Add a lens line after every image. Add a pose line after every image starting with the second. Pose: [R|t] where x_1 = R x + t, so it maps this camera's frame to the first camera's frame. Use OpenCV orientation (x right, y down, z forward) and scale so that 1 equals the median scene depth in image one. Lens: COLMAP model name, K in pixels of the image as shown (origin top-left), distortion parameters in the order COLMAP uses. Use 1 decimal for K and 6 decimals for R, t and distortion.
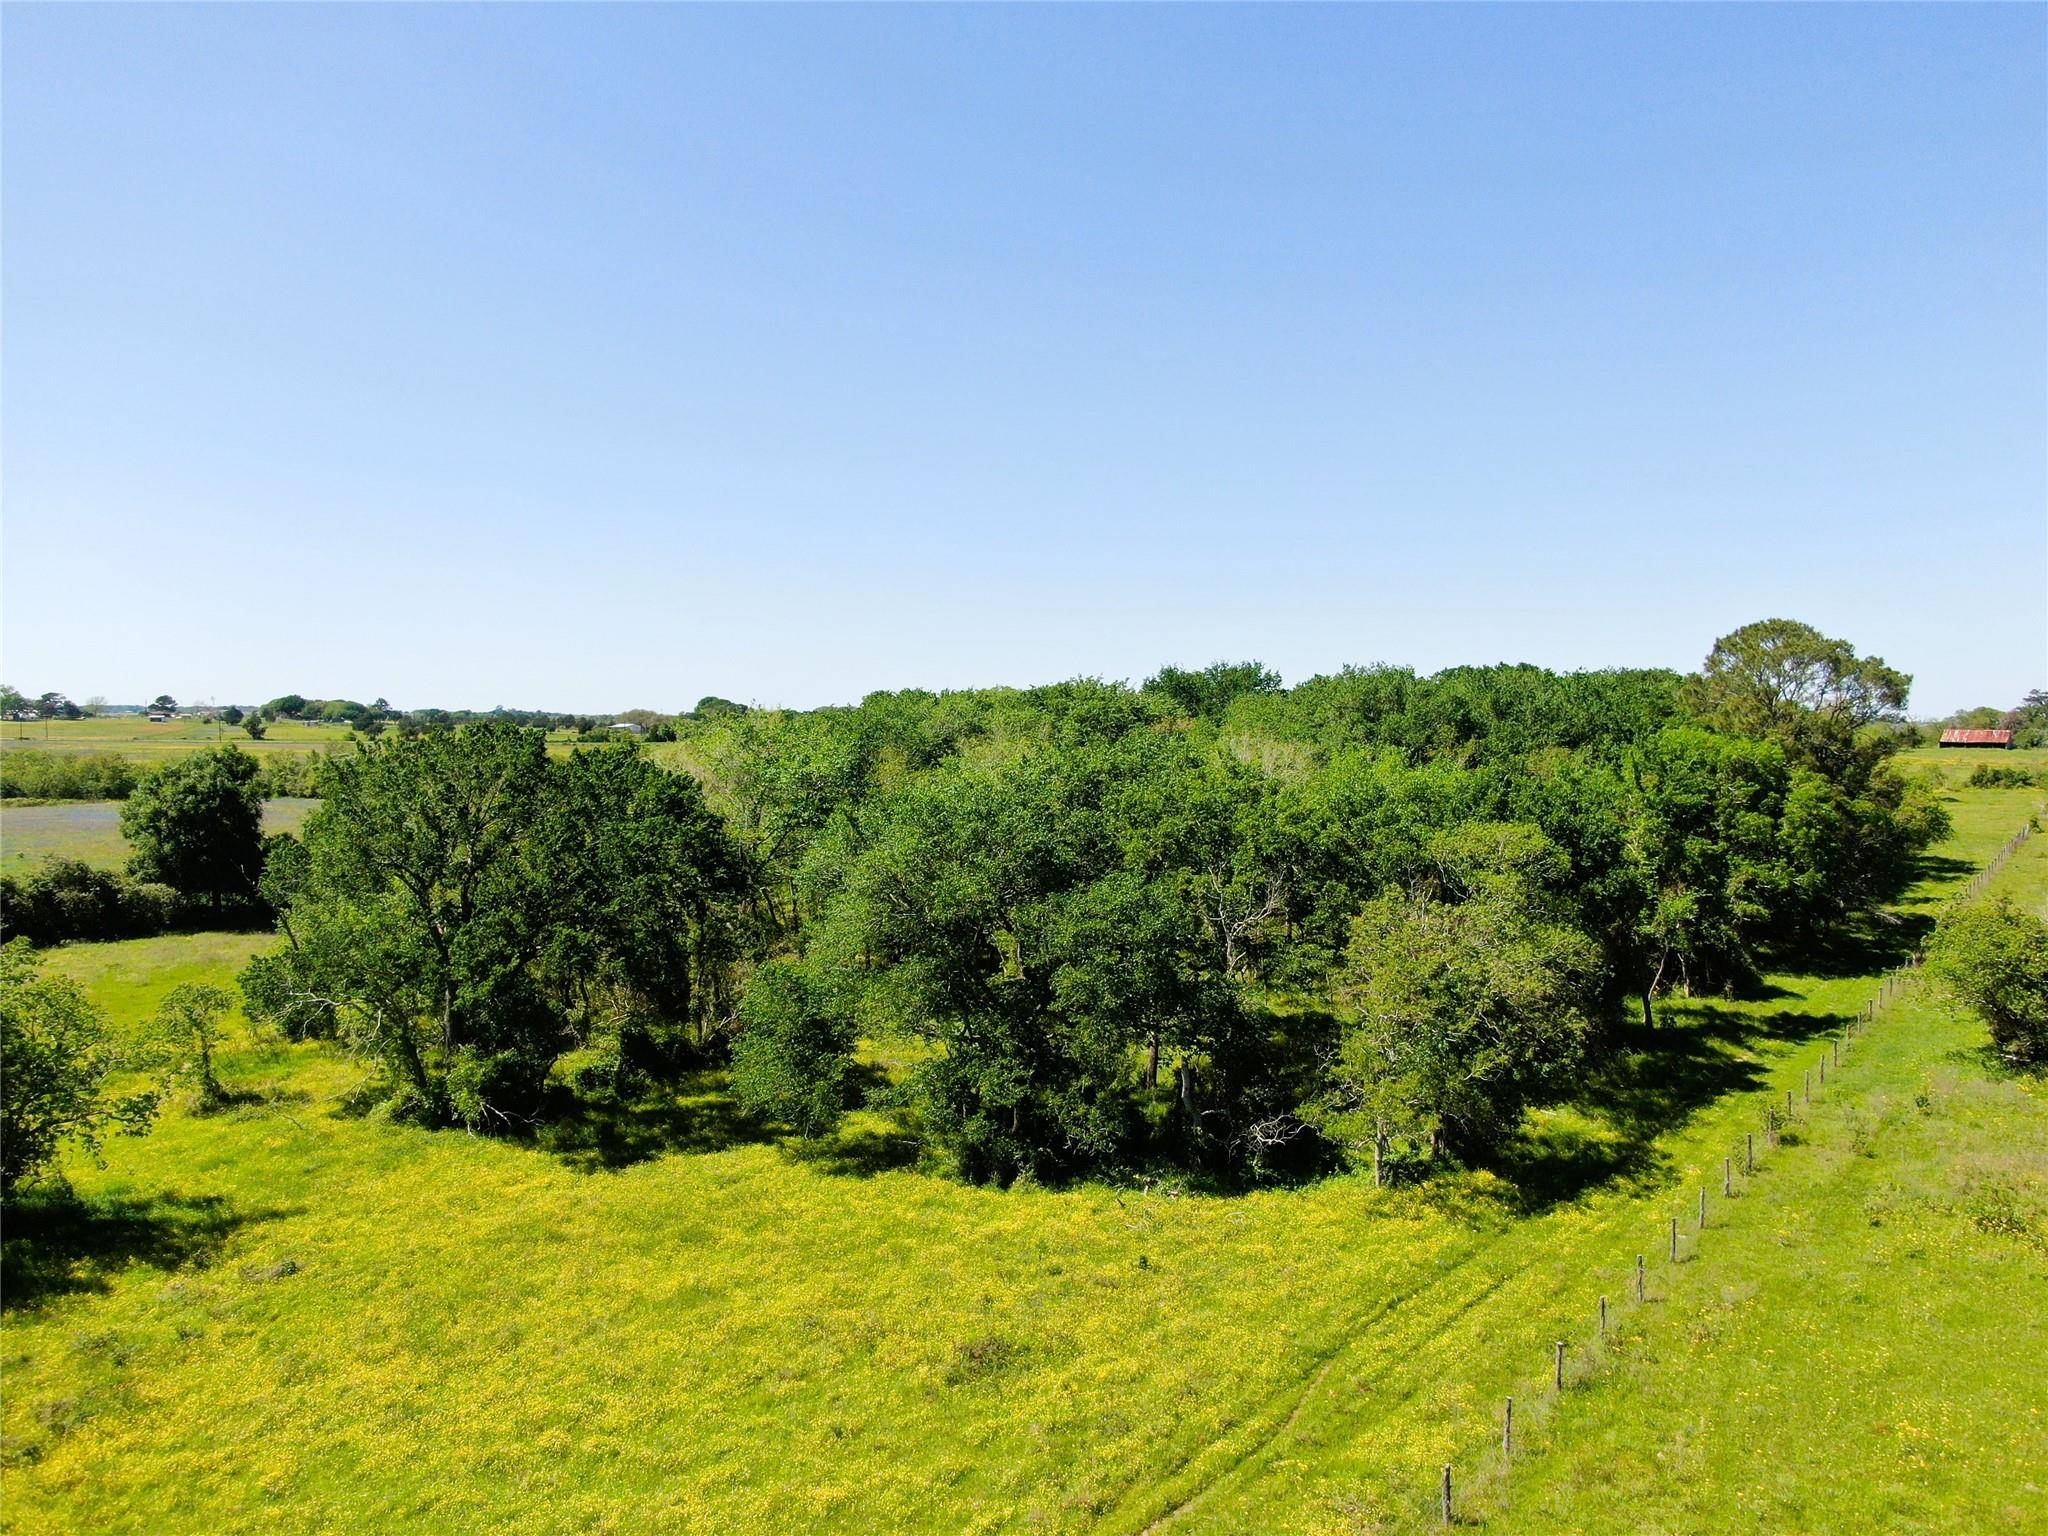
lens RADIAL K [[1452.2, 0, 1026.8], [0, 1452.2, 776.1], [0, 0, 1]] dist [-0.028612, 0.008915]
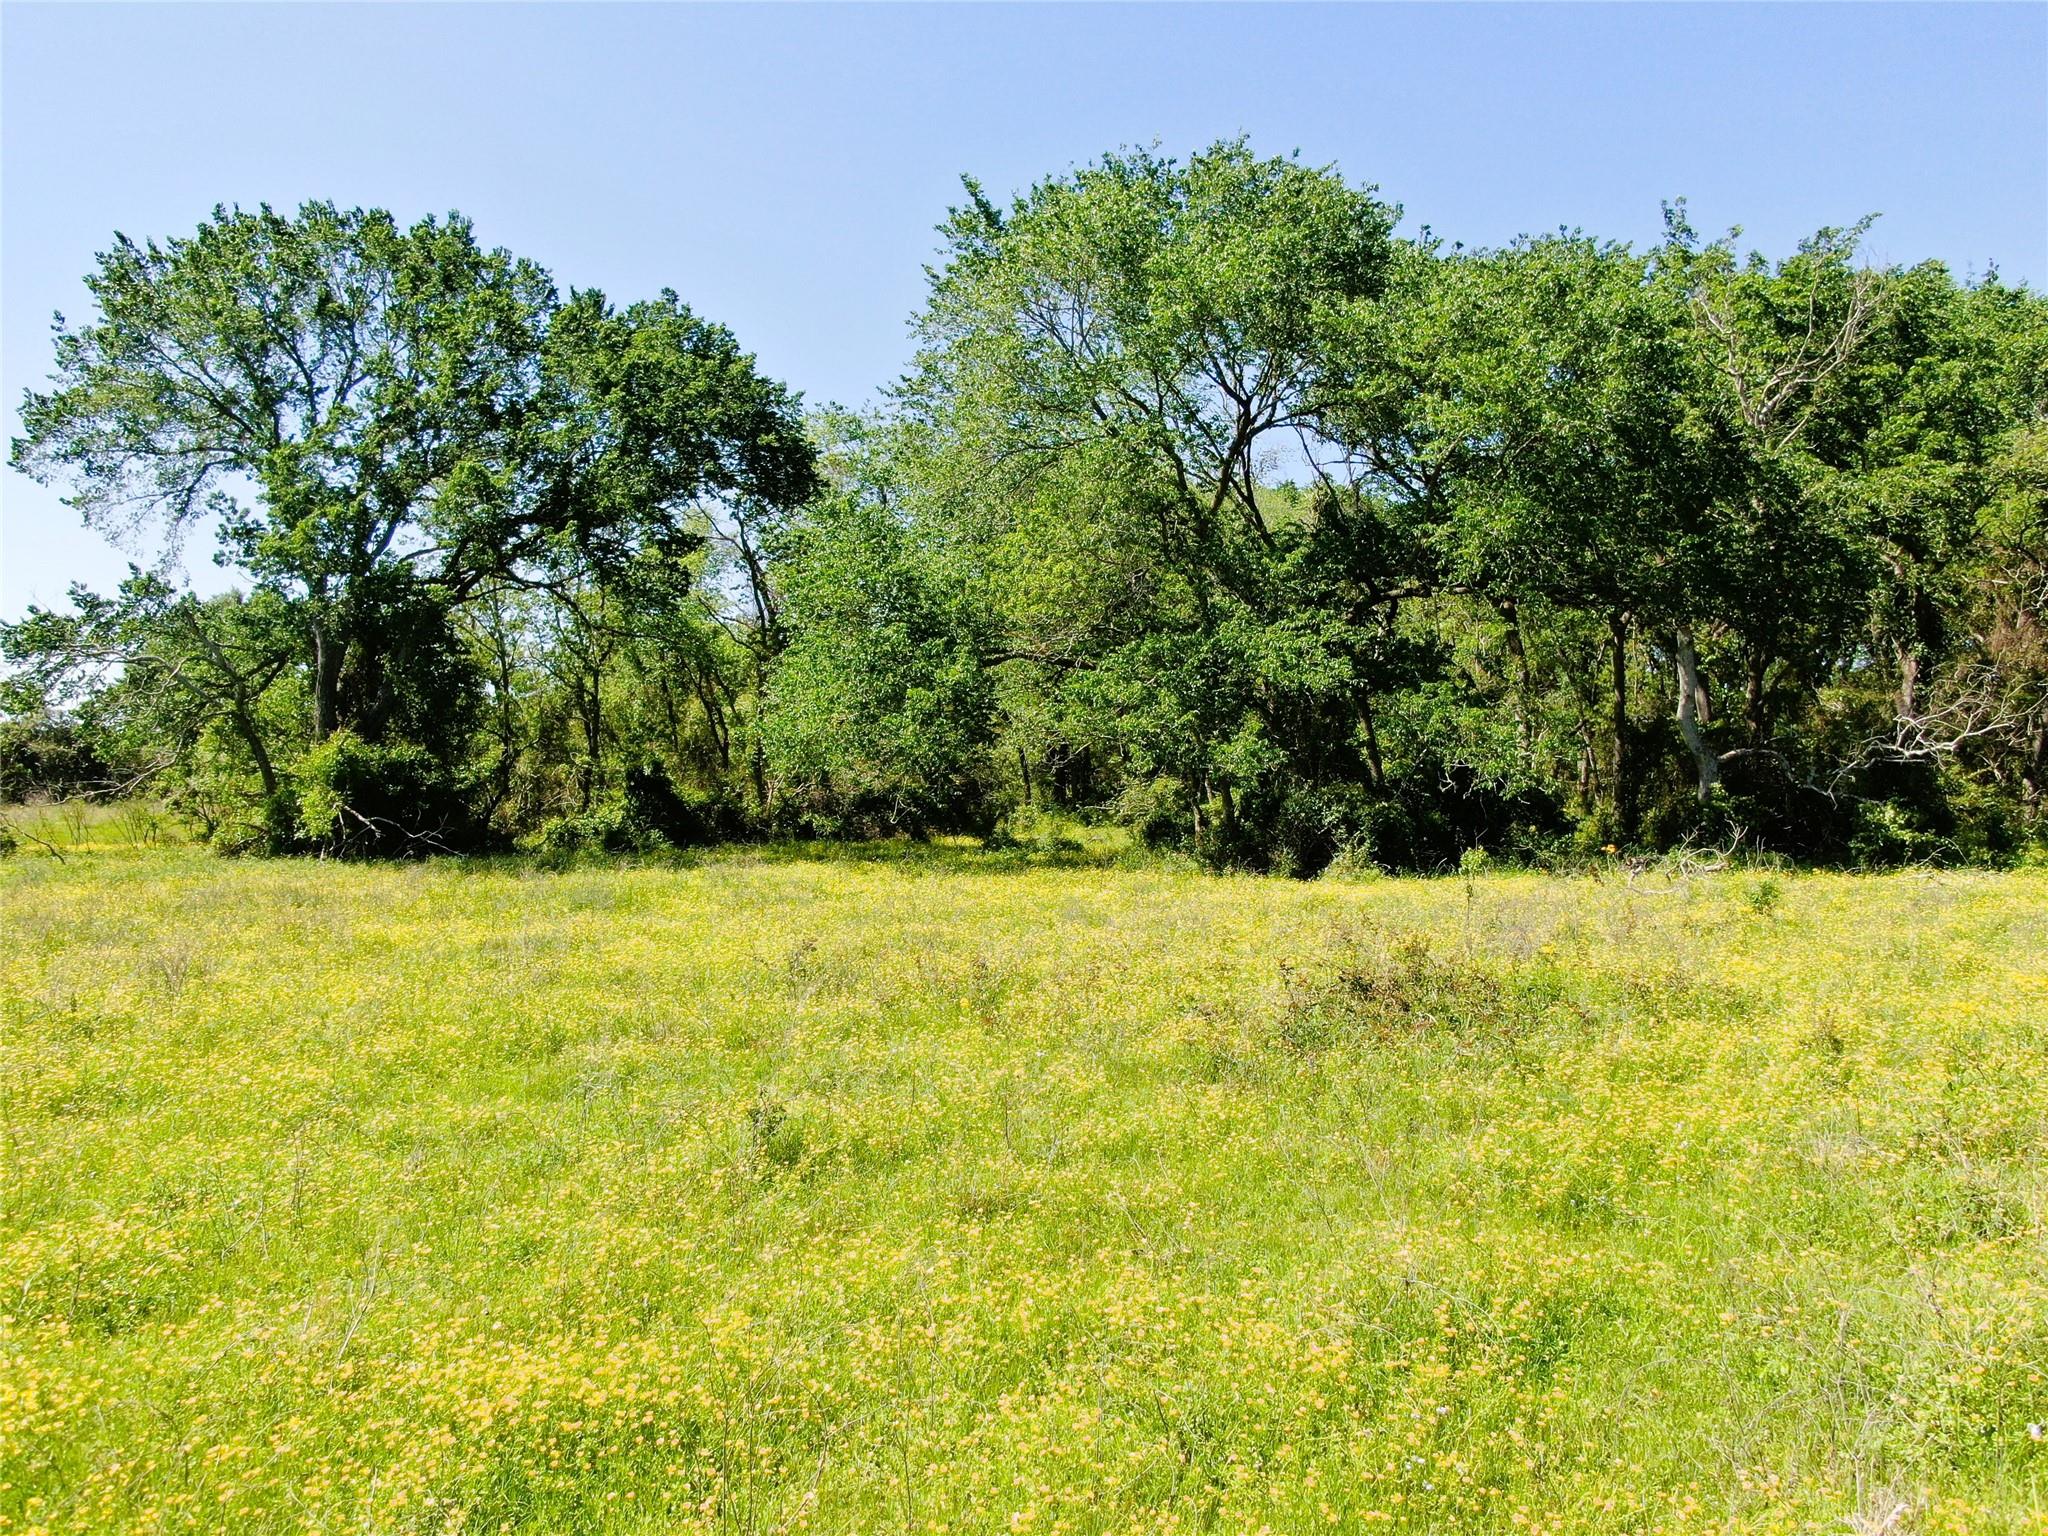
lens RADIAL K [[1452.2, 0, 1030.5], [0, 1452.2, 769.6], [0, 0, 1]] dist [-0.028612, 0.008915]
pose [[0.993411, 0.001489, -0.114595, -0.049155], [-0.008245, 0.998253, -0.058505, 0.275282], [0.114308, 0.059064, 0.991688, 0.529489]]
